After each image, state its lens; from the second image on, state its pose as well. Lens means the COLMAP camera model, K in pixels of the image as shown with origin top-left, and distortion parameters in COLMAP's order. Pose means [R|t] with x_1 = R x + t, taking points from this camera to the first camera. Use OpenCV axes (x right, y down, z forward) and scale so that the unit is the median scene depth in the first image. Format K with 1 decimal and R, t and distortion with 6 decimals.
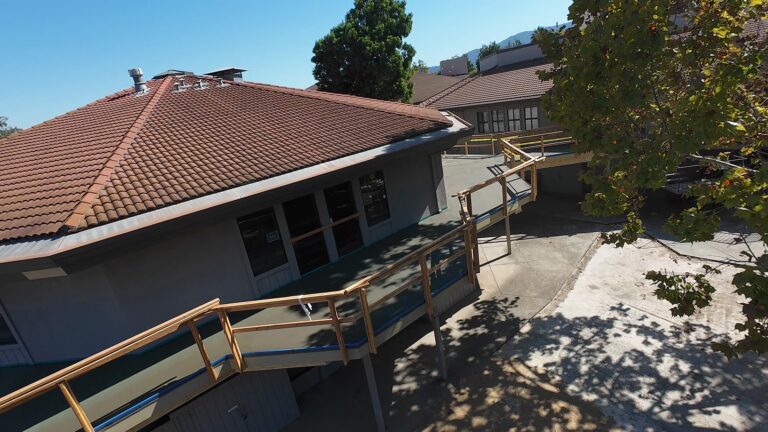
lens RADIAL K [[347.2, 0, 384.2], [0, 347.2, 214.8], [0, 0, 1]] dist [-0.000722, -0.000107]
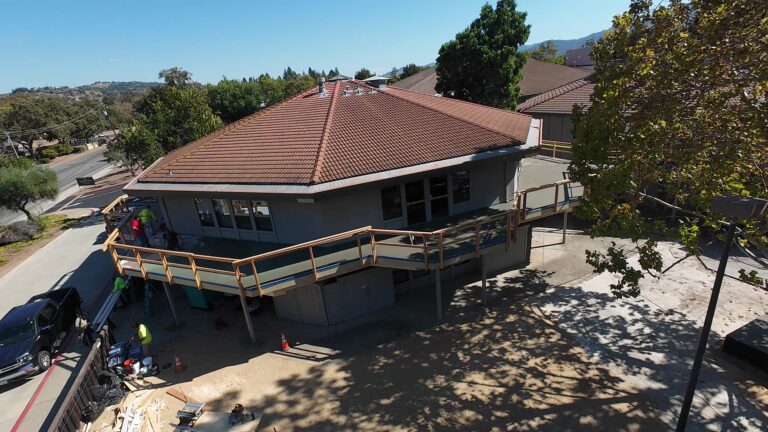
lens RADIAL K [[347.2, 0, 385.0], [0, 347.2, 214.6], [0, 0, 1]] dist [-0.000722, -0.000107]
pose [[0.949069, 0.171531, -0.264284, 0.089078], [-0.150771, 0.983790, 0.097086, -0.025170], [0.276653, -0.052295, 0.959546, -0.634721]]
